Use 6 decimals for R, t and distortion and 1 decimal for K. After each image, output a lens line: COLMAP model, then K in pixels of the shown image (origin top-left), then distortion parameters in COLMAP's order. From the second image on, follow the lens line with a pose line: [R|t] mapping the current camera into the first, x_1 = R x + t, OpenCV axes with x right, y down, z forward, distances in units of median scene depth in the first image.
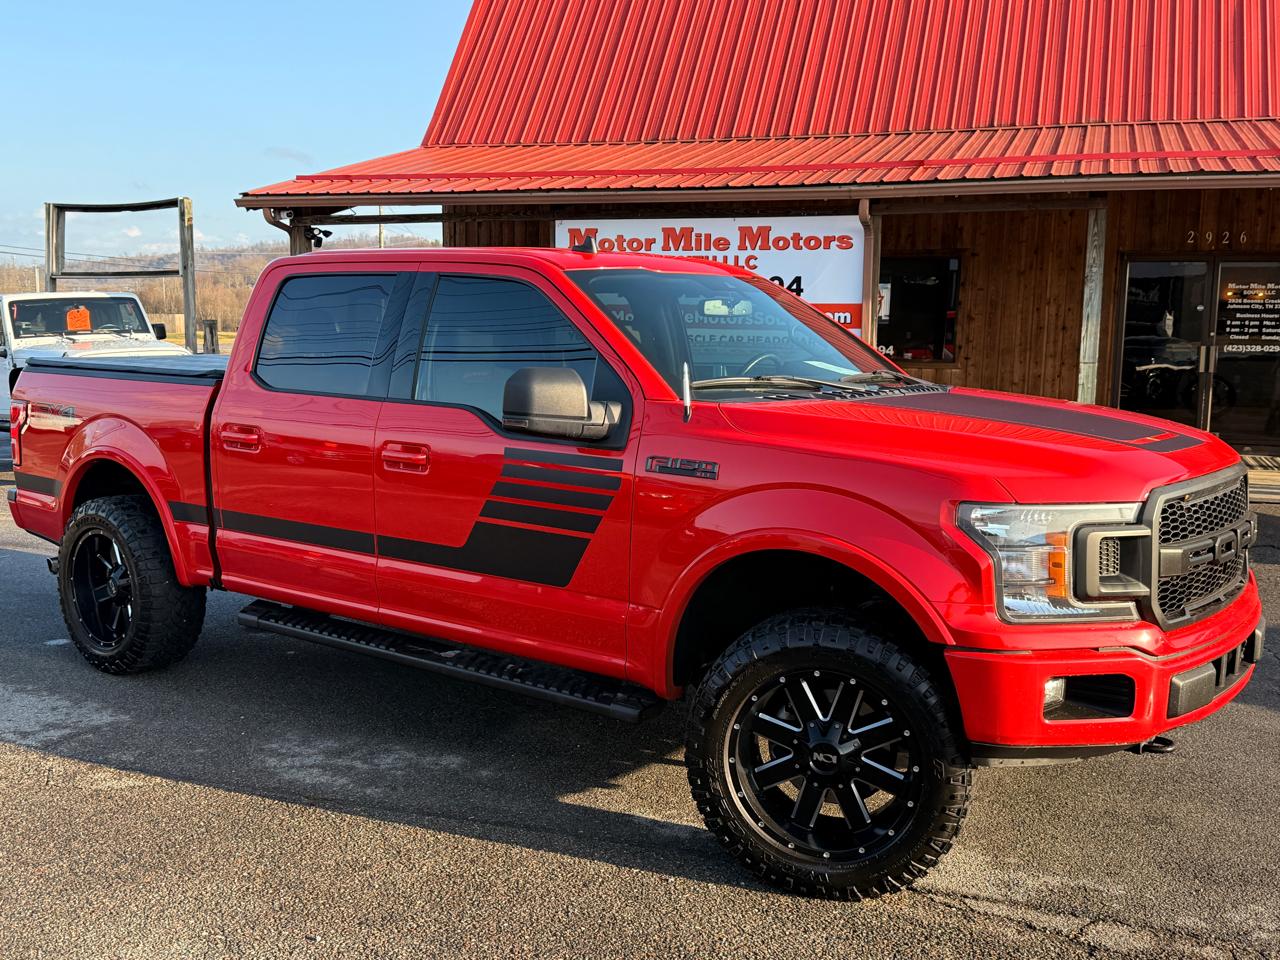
lens RADIAL K [[1254.7, 0, 644.0], [0, 1254.7, 484.4], [0, 0, 1]] dist [0.201172, -0.446885]
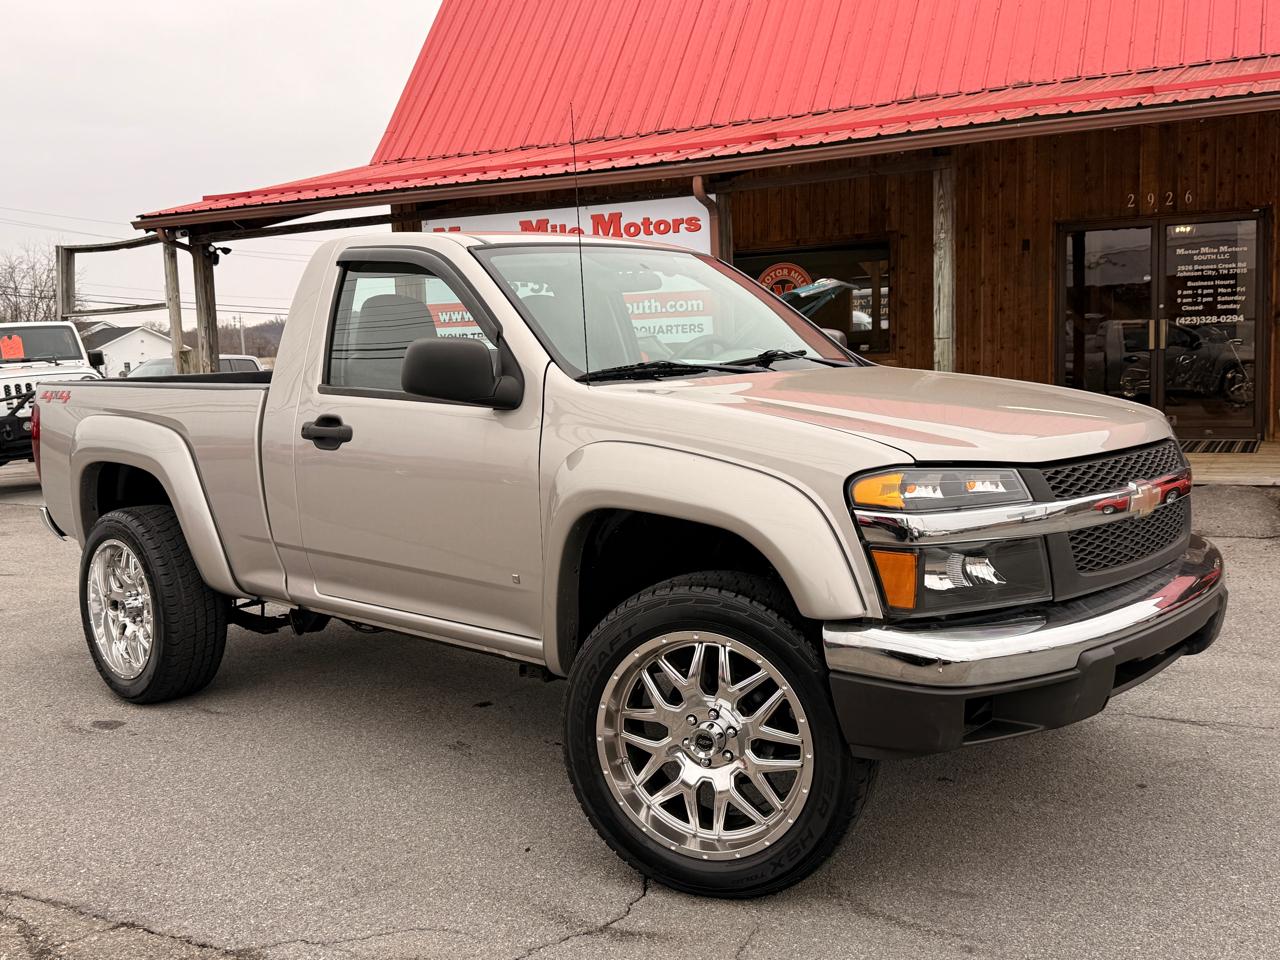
lens RADIAL K [[1255.6, 0, 642.7], [0, 1255.6, 479.6], [0, 0, 1]] dist [0.202816, -0.447192]
pose [[0.988312, -0.031514, -0.149154, 0.222108], [0.027115, 0.999138, -0.031437, 0.023729], [0.150016, 0.027026, 0.988314, 0.060483]]
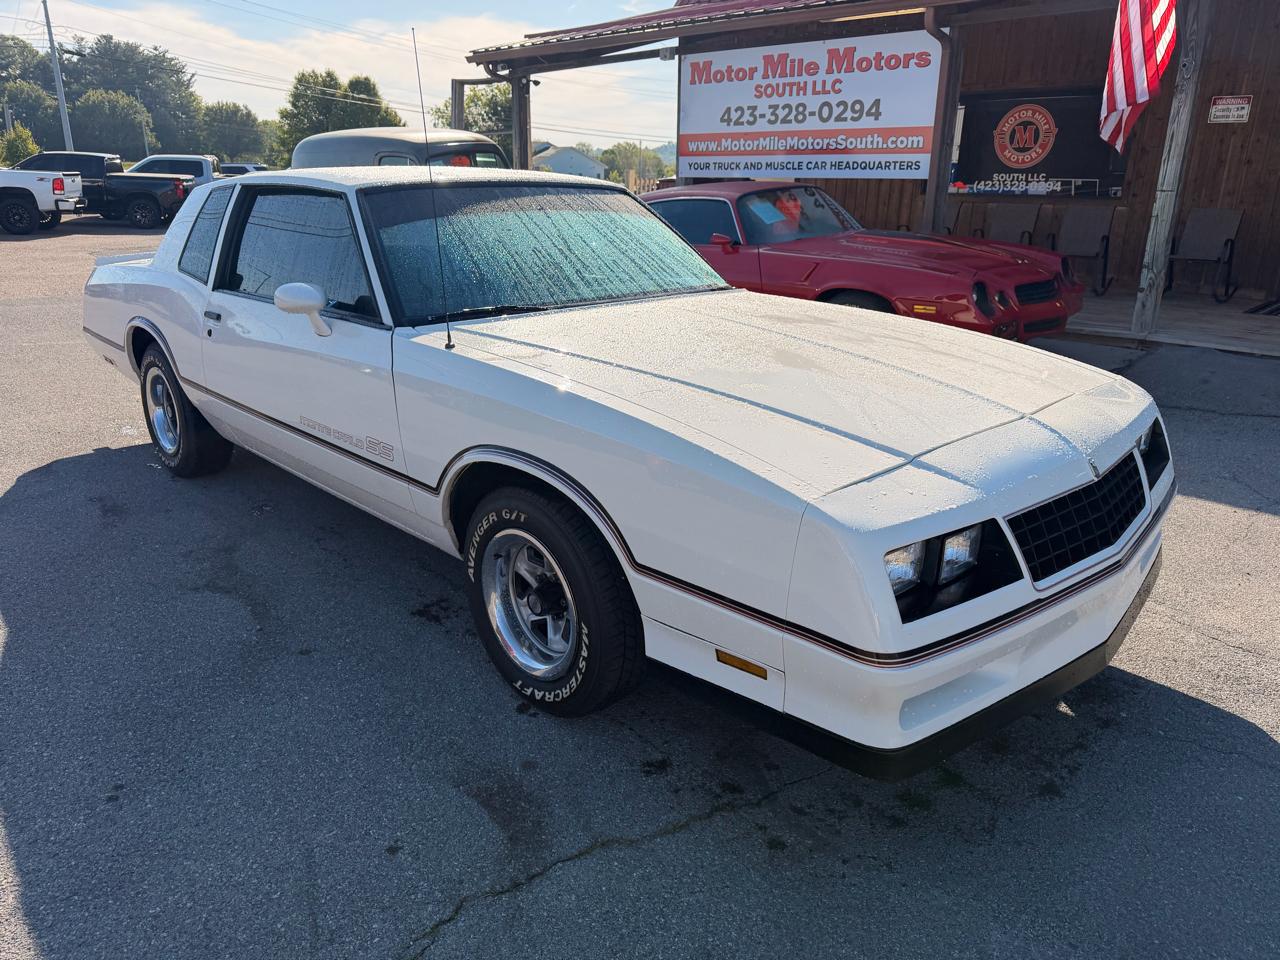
lens RADIAL K [[913.8, 0, 638.9], [0, 913.8, 484.3], [0, 0, 1]] dist [-0.001063, -0.003327]
pose [[0.899266, 0.137898, -0.415096, 0.257010], [-0.058336, 0.978337, 0.198631, -0.001111], [0.433494, -0.154407, 0.887829, 0.212207]]
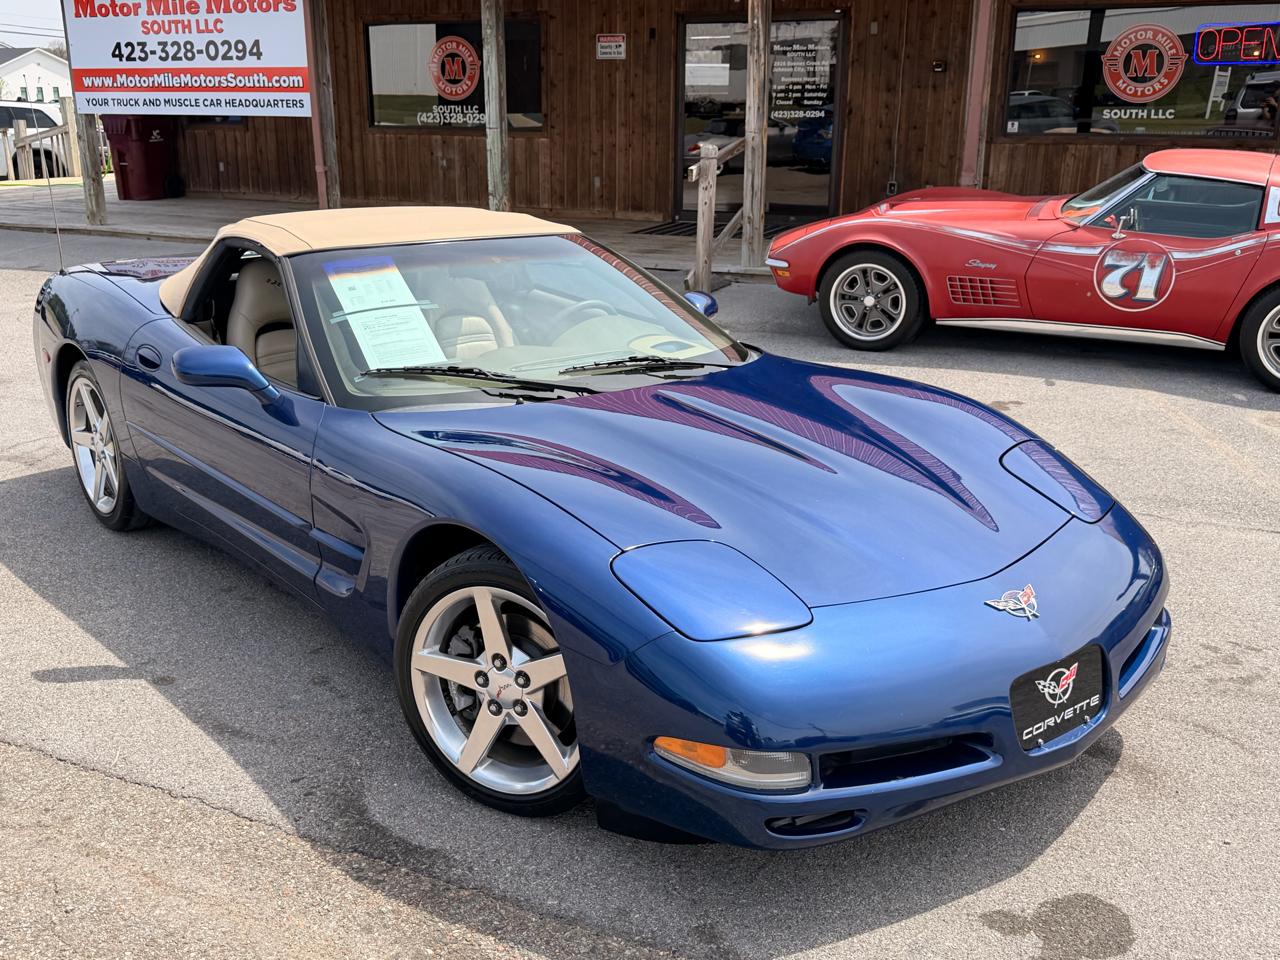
lens RADIAL K [[1262.3, 0, 639.6], [0, 1262.3, 487.0], [0, 0, 1]] dist [0.176524, -0.369997]
pose [[0.993888, 0.021248, -0.108333, 0.482885], [-0.002989, 0.986122, 0.165997, 0.015344], [0.110357, -0.164658, 0.980158, -0.035664]]
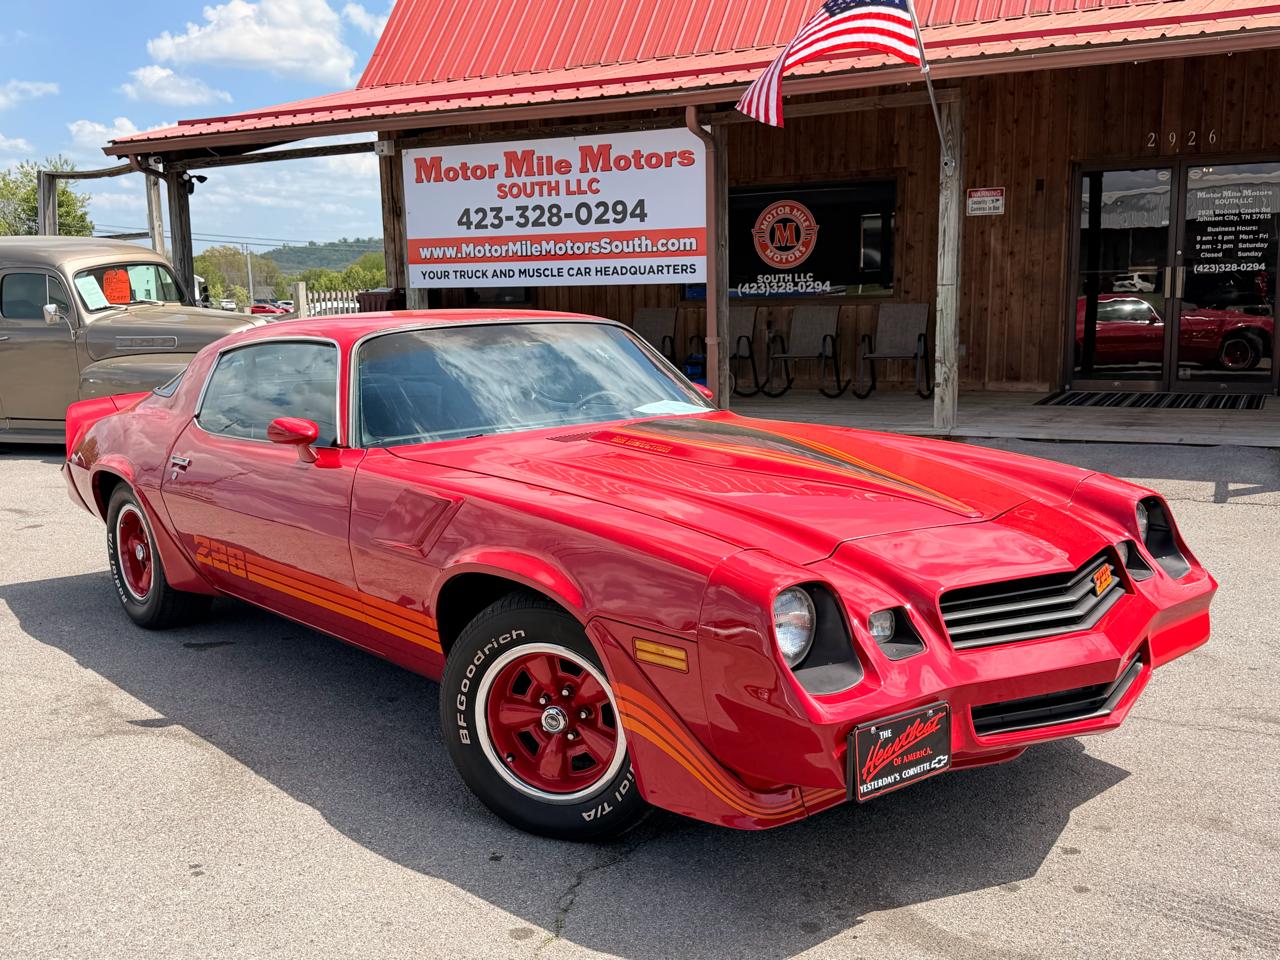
lens RADIAL K [[1262.2, 0, 641.6], [0, 1262.2, 487.4], [0, 0, 1]] dist [0.166170, -0.341080]
pose [[0.987457, -0.007157, -0.157724, 0.231586], [0.011096, 0.999648, 0.024110, 0.015479], [0.157496, -0.025557, 0.987189, 0.093926]]
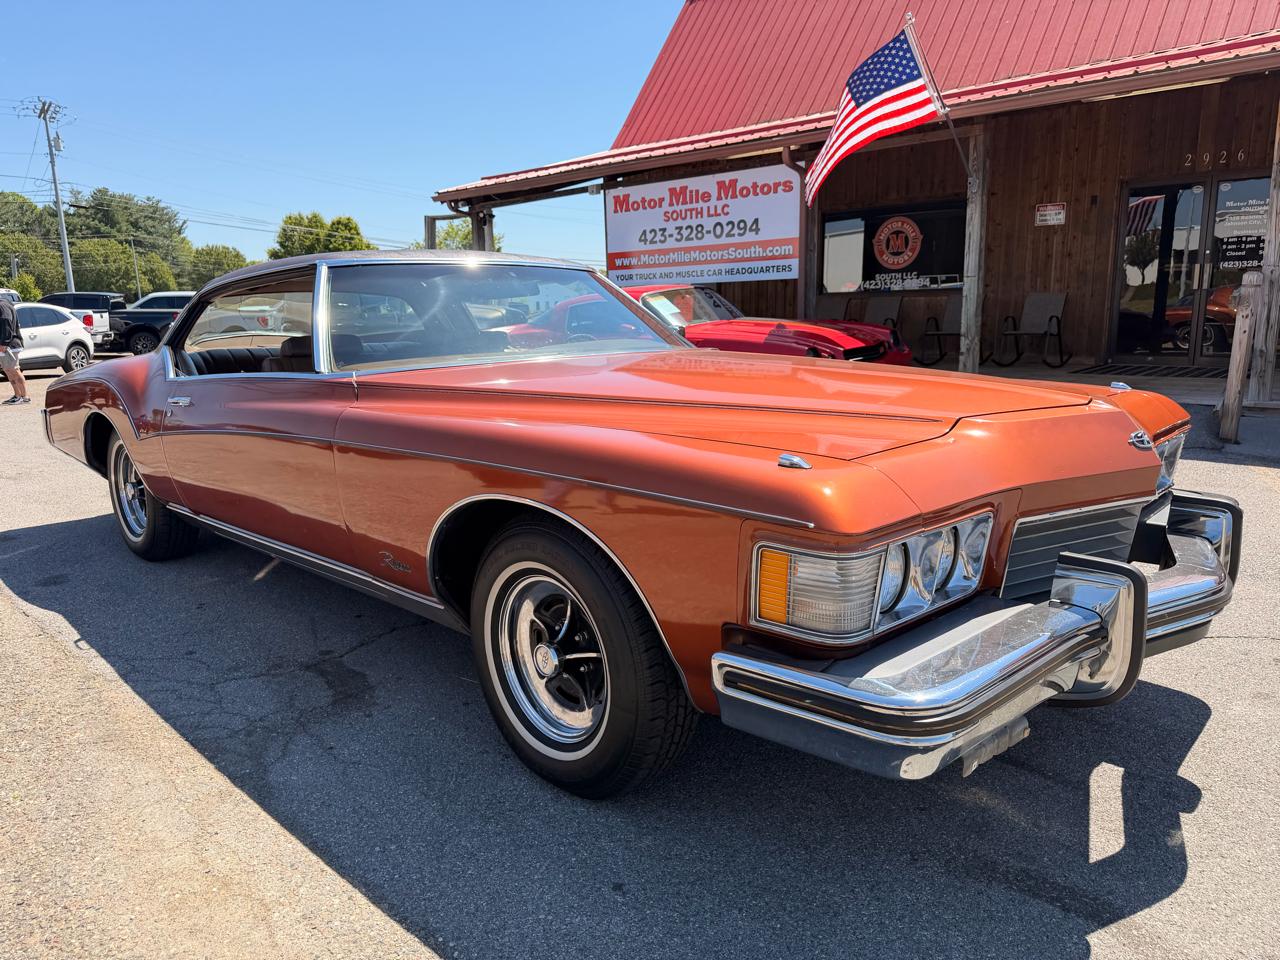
lens RADIAL K [[909.0, 0, 637.8], [0, 909.0, 497.3], [0, 0, 1]] dist [0.035335, -0.046782]
pose [[0.908113, 0.052060, -0.415476, 0.353563], [-0.017085, 0.996021, 0.087461, 0.027457], [0.418376, -0.072326, 0.905390, 0.110015]]
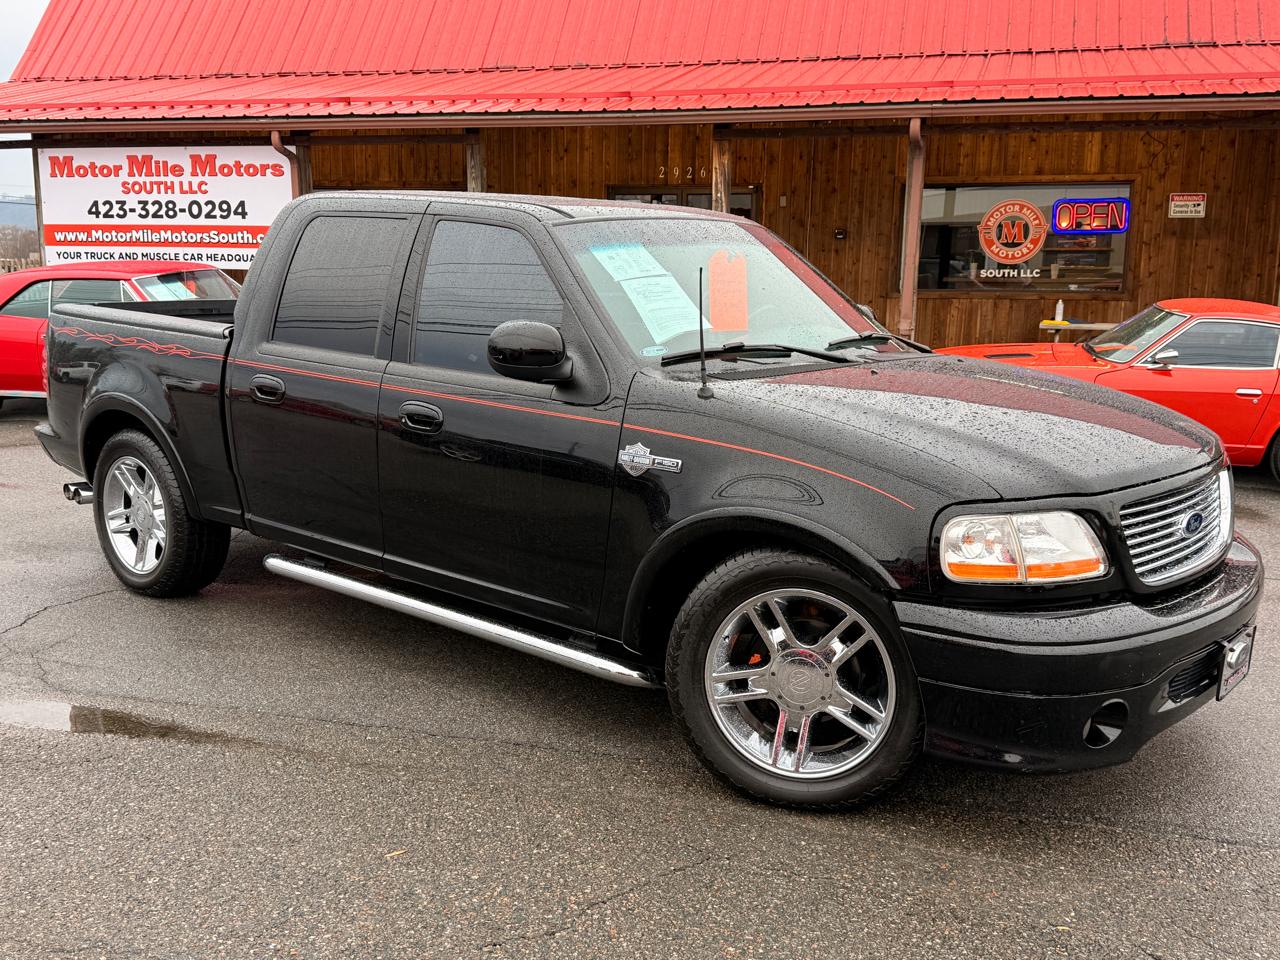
lens RADIAL K [[1254.7, 0, 644.0], [0, 1254.7, 484.4], [0, 0, 1]] dist [0.201172, -0.446885]
pose [[0.998723, -0.011869, 0.049103, 0.365276], [0.009626, 0.998910, 0.045668, 0.031033], [-0.049592, -0.045137, 0.997749, -0.126322]]
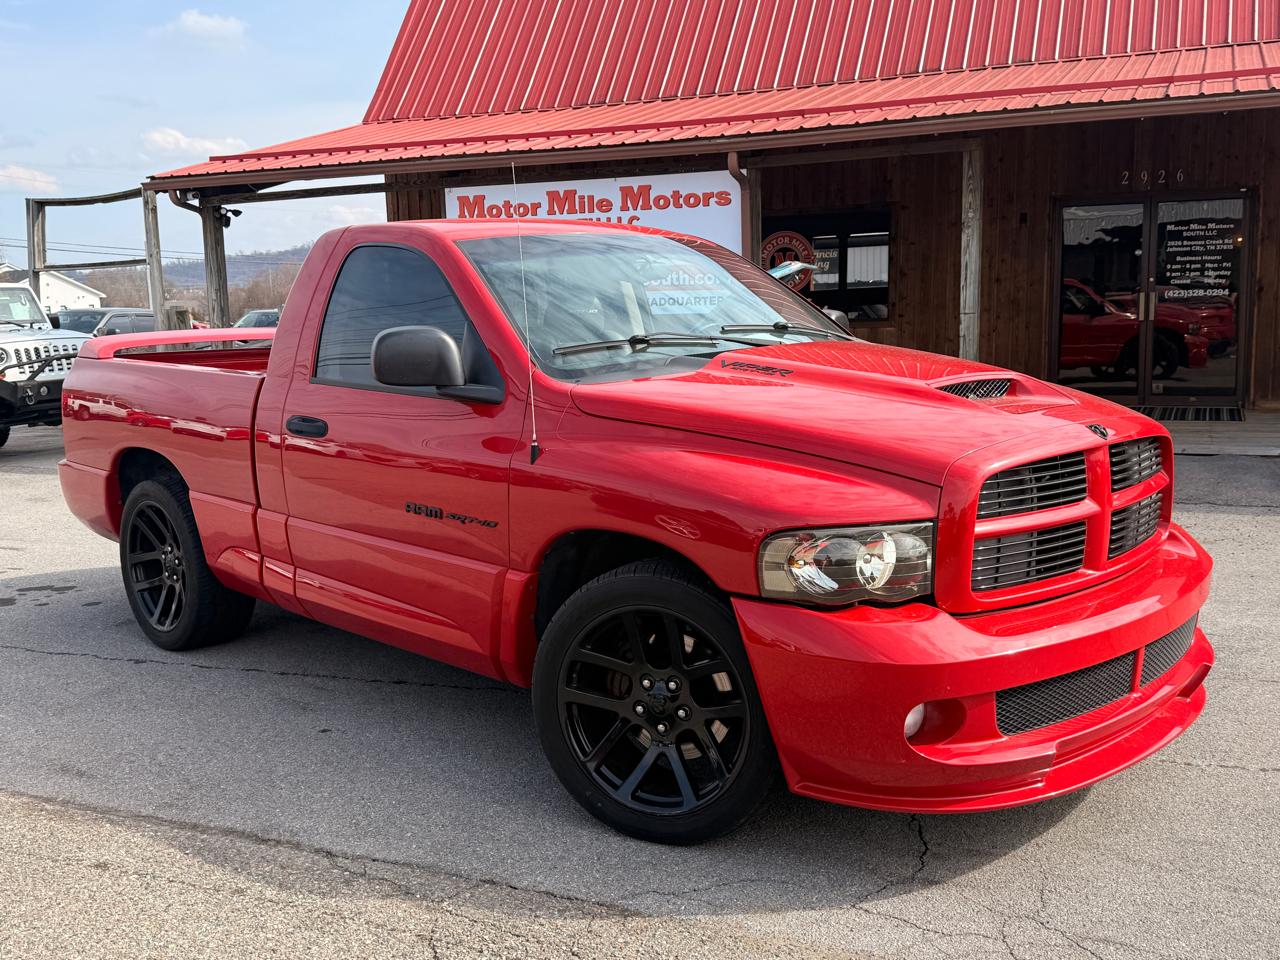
lens RADIAL K [[1255.6, 0, 642.7], [0, 1255.6, 479.6], [0, 0, 1]] dist [0.202816, -0.447192]
pose [[0.996051, -0.026072, -0.084868, 0.150854], [0.027093, 0.999574, 0.010898, 0.010409], [0.084548, -0.013154, 0.996333, 0.022206]]
